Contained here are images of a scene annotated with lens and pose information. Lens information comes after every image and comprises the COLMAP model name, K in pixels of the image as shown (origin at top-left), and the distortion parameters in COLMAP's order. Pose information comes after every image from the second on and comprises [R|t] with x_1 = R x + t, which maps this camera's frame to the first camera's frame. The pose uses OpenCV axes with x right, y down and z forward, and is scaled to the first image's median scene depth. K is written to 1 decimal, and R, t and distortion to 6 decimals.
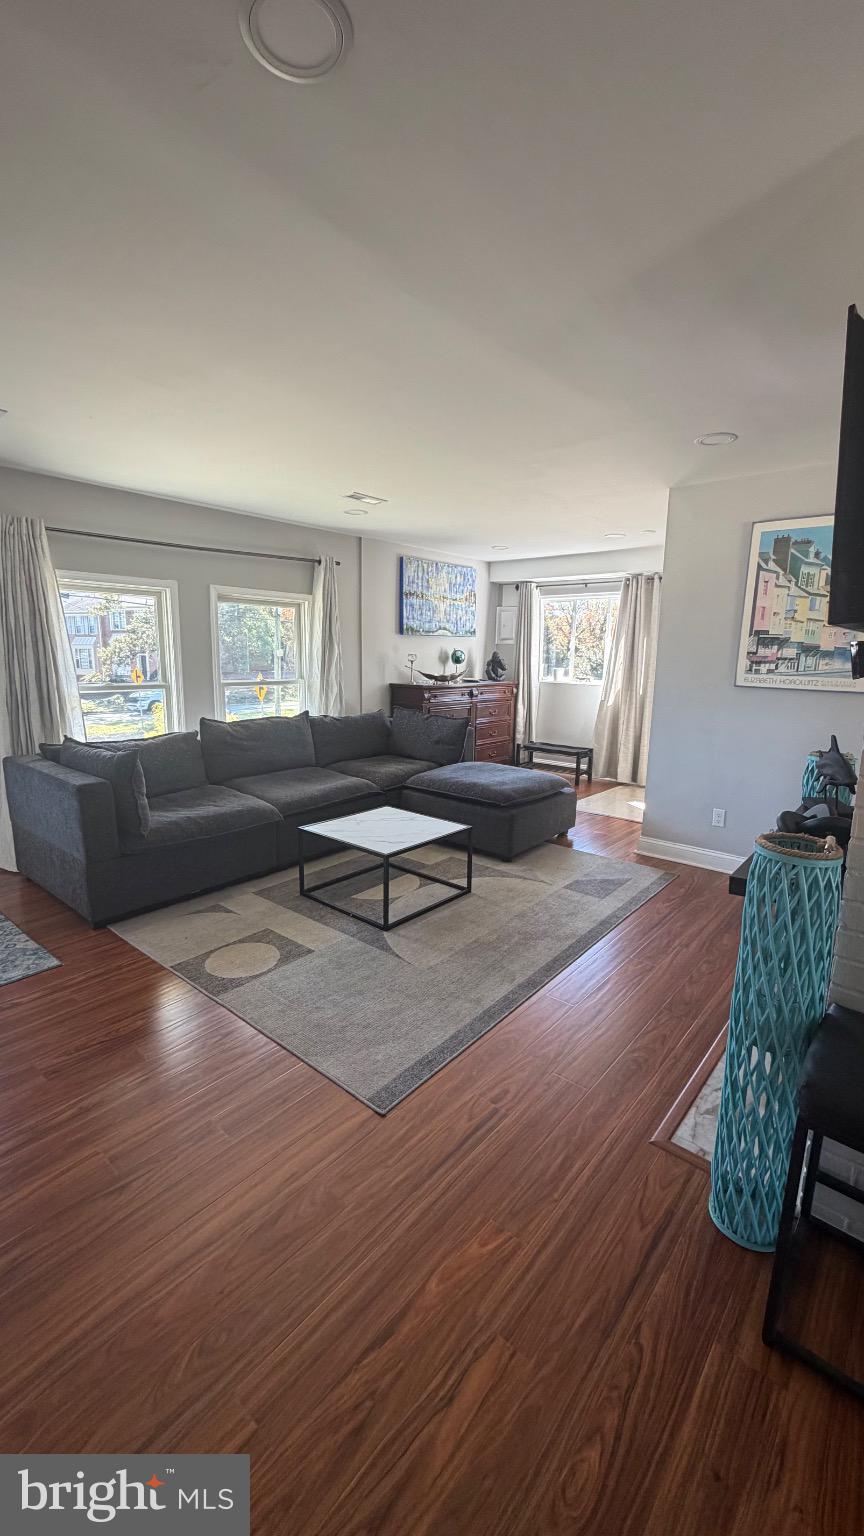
lens RADIAL K [[619.2, 0, 432.0], [0, 619.2, 768.0], [0, 0, 1]] dist [-0.001379, -0.000283]
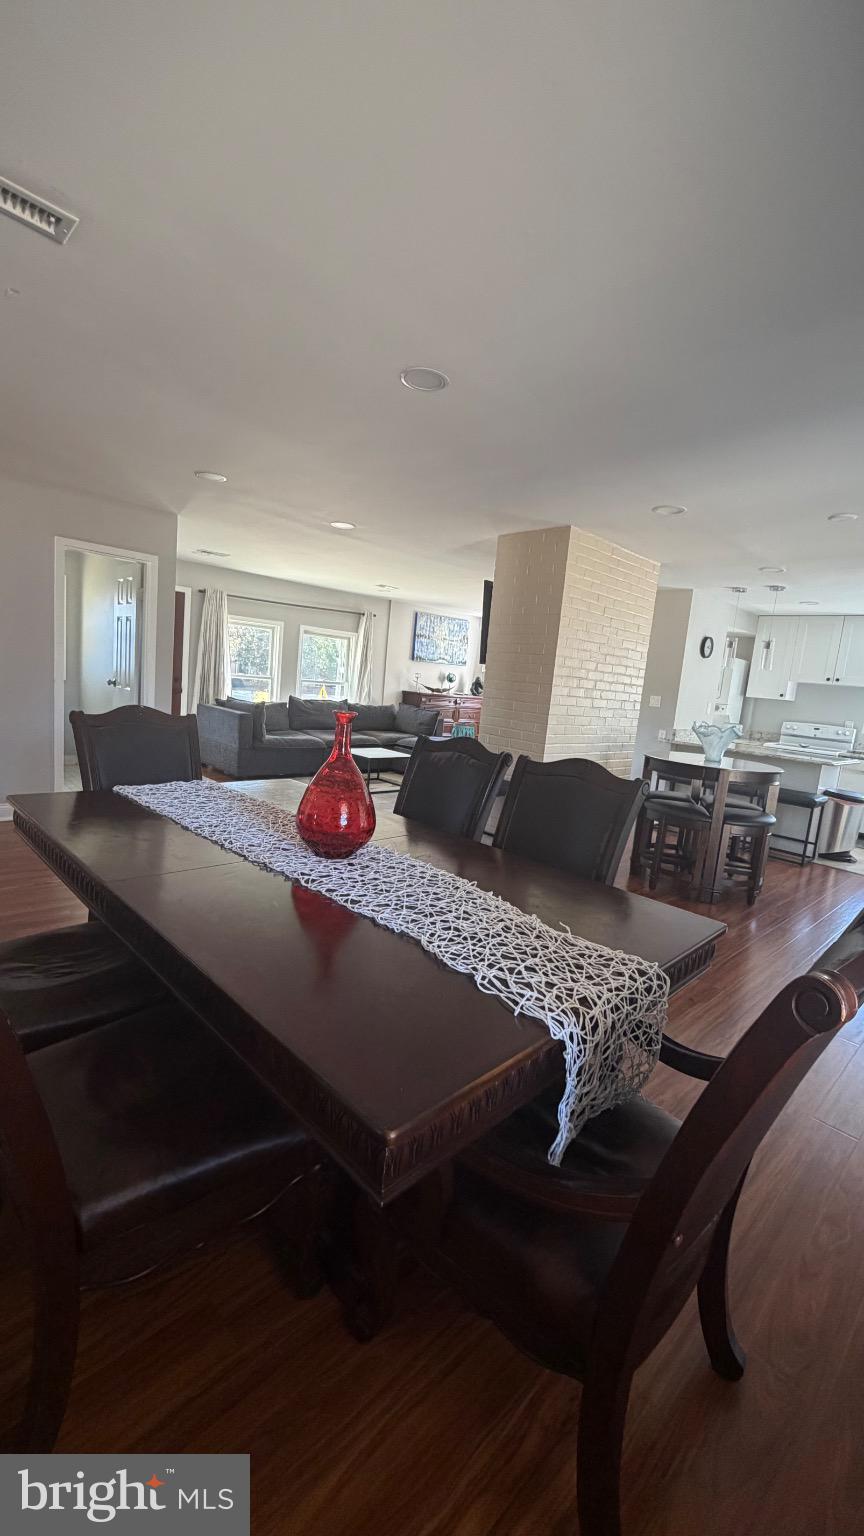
lens RADIAL K [[619.2, 0, 432.0], [0, 619.2, 768.0], [0, 0, 1]] dist [-0.001379, -0.000283]
pose [[0.992143, 0.089515, -0.087399, 0.171371], [-0.093271, 0.994842, -0.039880, 0.123033], [0.083378, 0.047719, 0.995375, -0.589178]]
